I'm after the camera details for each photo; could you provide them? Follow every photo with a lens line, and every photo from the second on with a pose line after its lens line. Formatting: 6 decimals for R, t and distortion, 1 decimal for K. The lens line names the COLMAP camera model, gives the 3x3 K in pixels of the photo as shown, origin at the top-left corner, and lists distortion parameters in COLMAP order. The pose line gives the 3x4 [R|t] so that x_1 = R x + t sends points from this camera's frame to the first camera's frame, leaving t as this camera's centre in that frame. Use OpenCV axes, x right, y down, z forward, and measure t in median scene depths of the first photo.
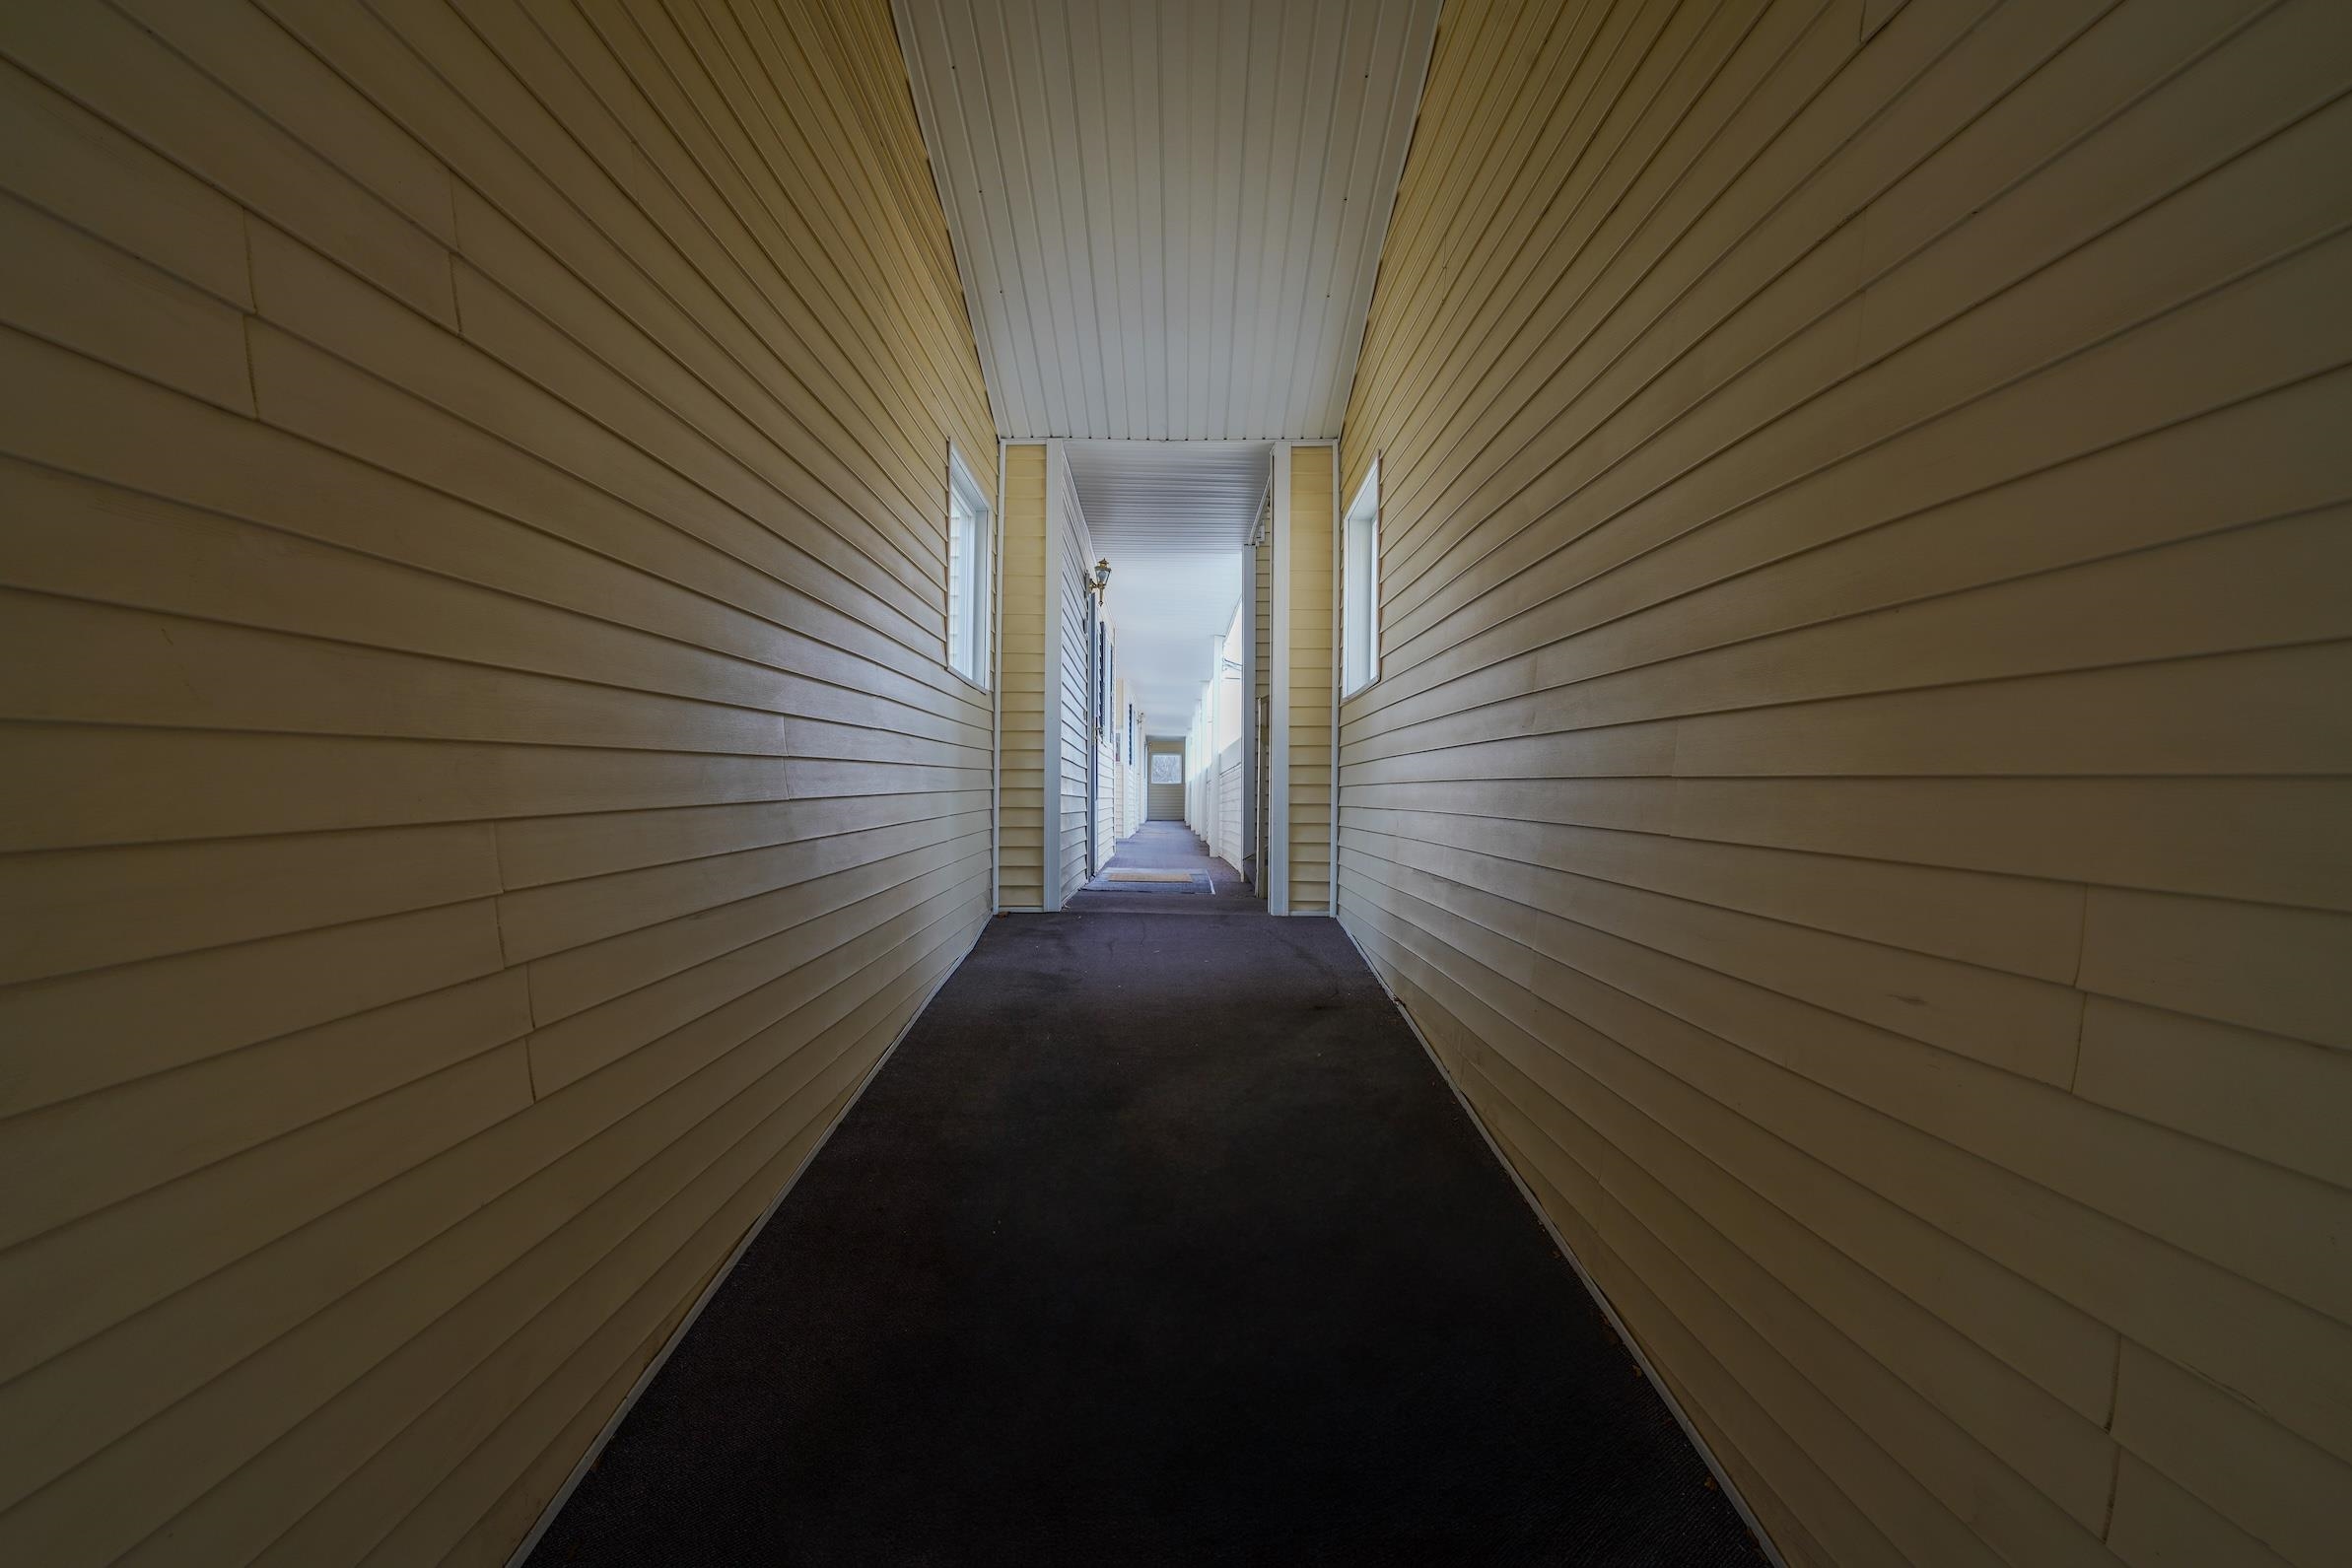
lens RADIAL K [[1358.0, 0, 1176.0], [0, 1358.0, 784.0], [0, 0, 1]] dist [-0.000311, -0.000022]
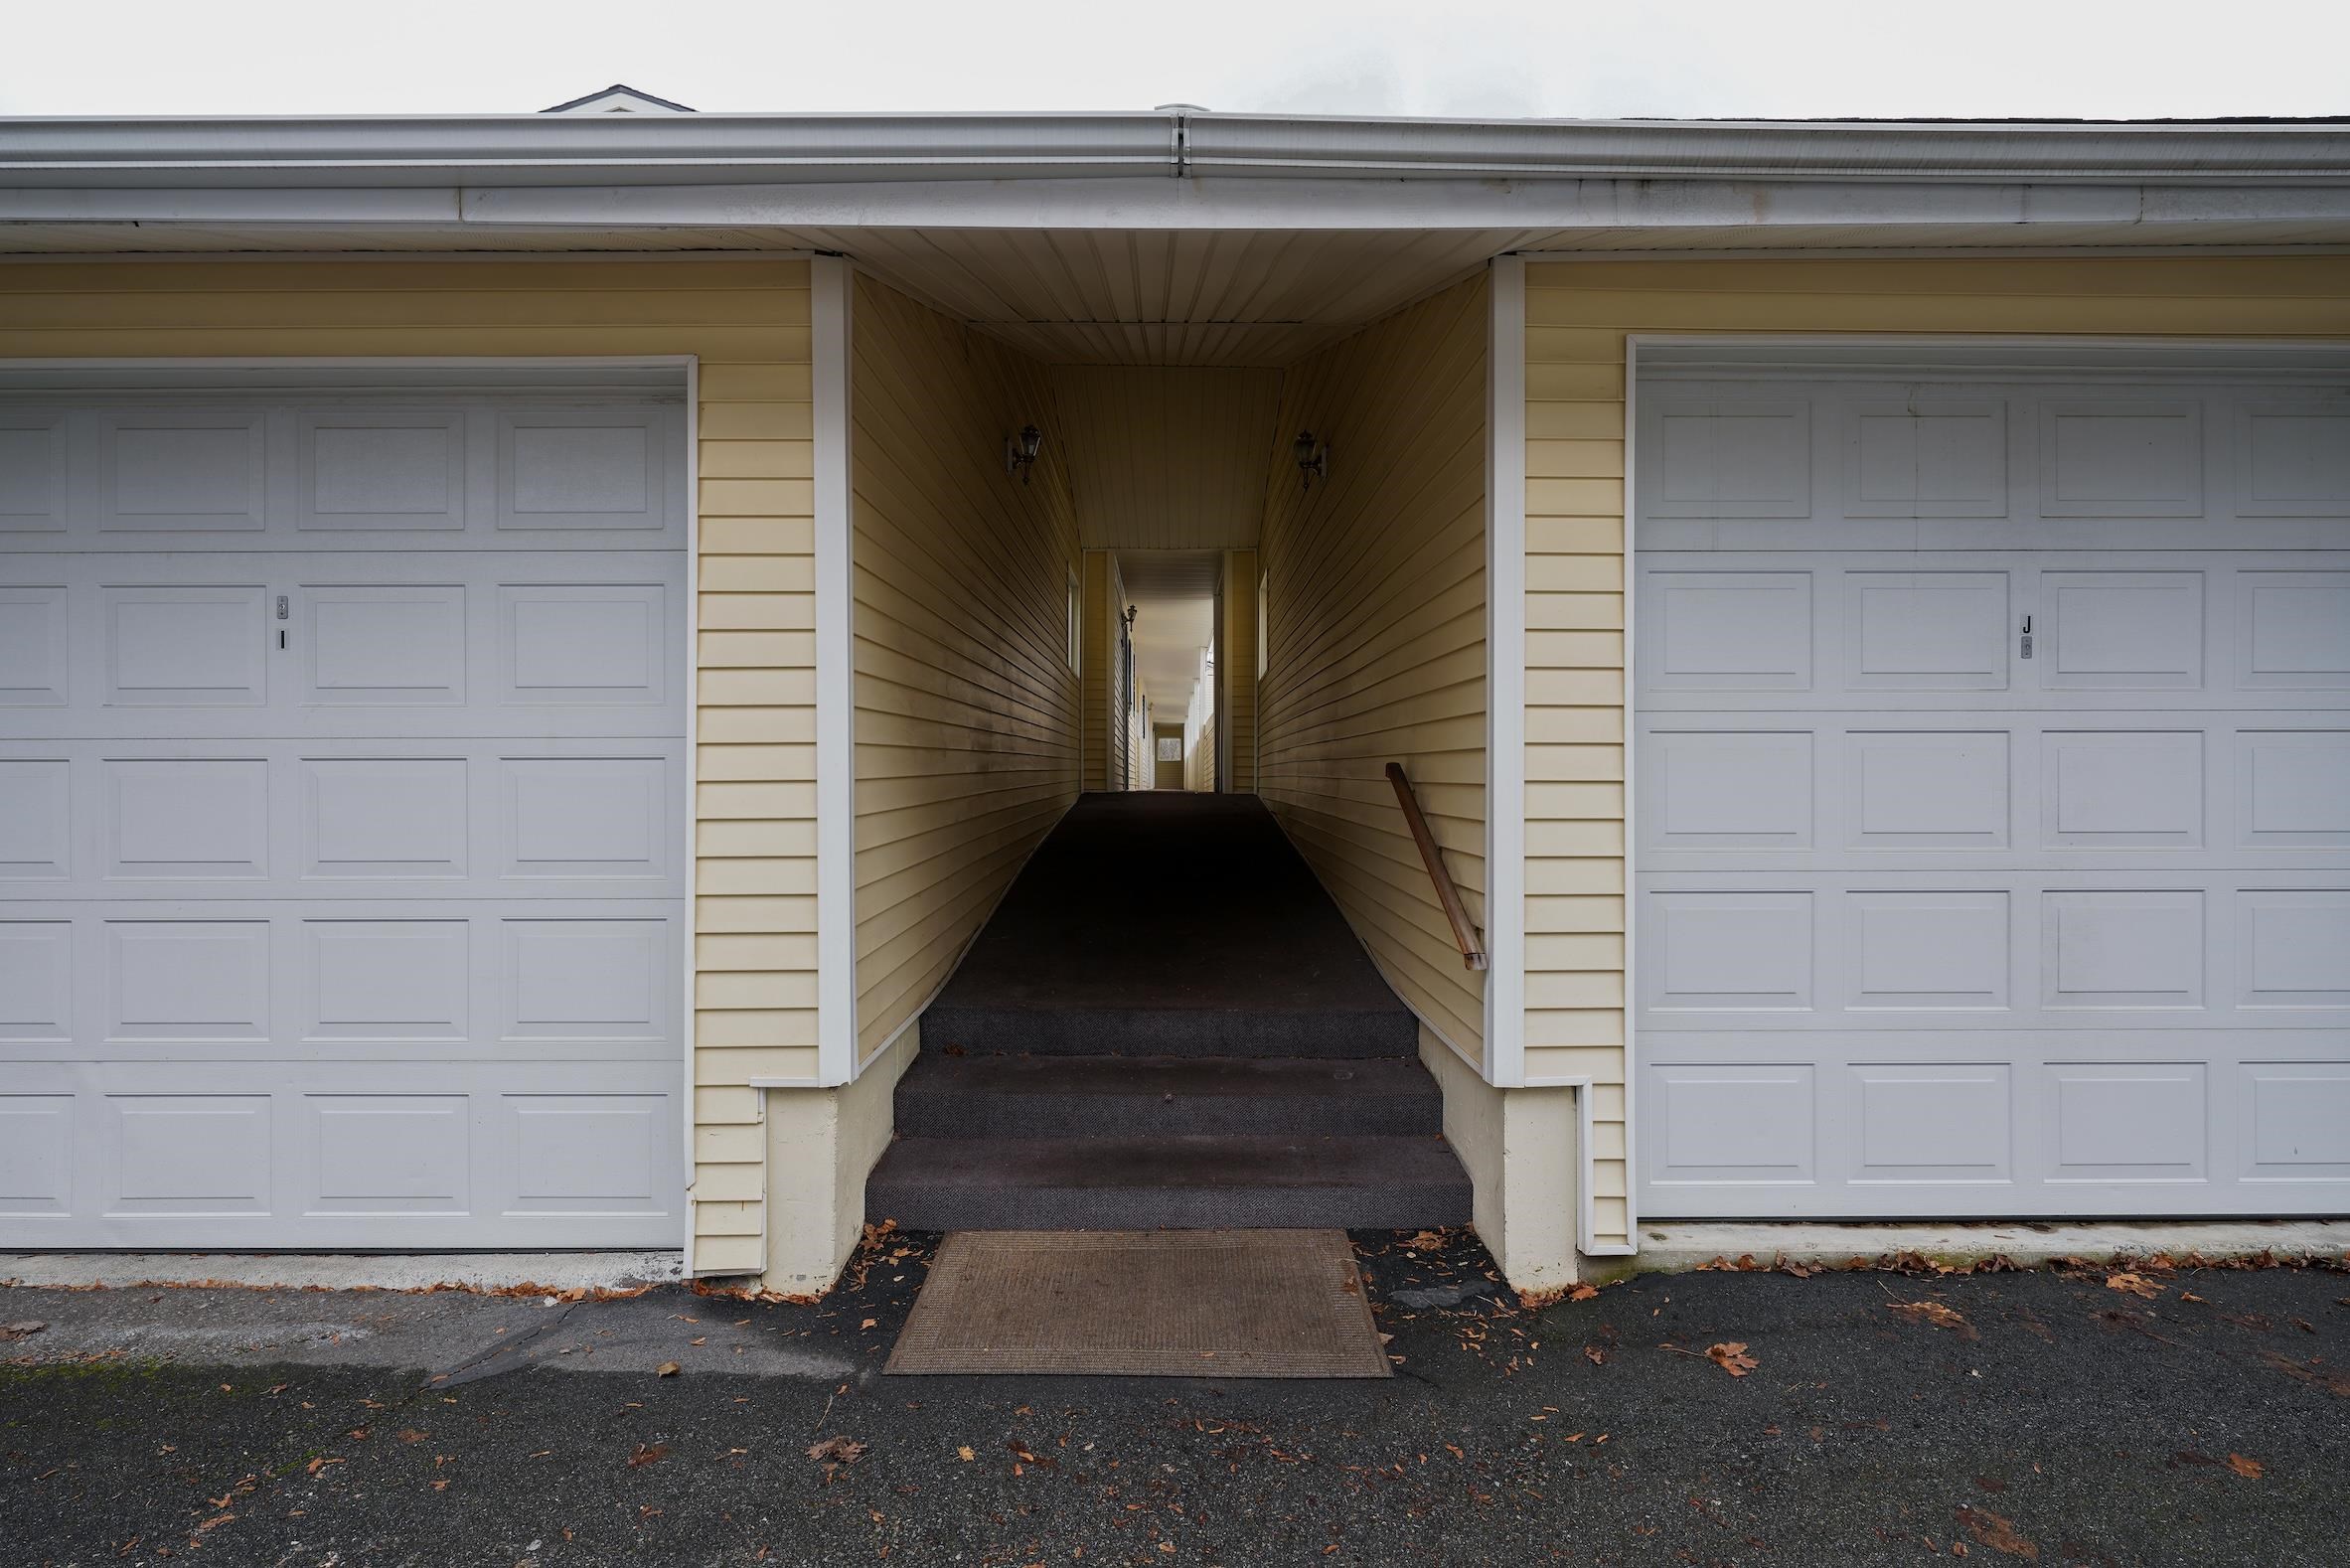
lens RADIAL K [[1221.8, 0, 1175.0], [0, 1221.8, 784.0], [0, 0, 1]] dist [0.000171, -0.000002]
pose [[0.999970, -0.007214, -0.002893, 0.003922], [0.007232, 0.999954, 0.006322, 0.051450], [0.002847, -0.006343, 0.999976, -0.543888]]
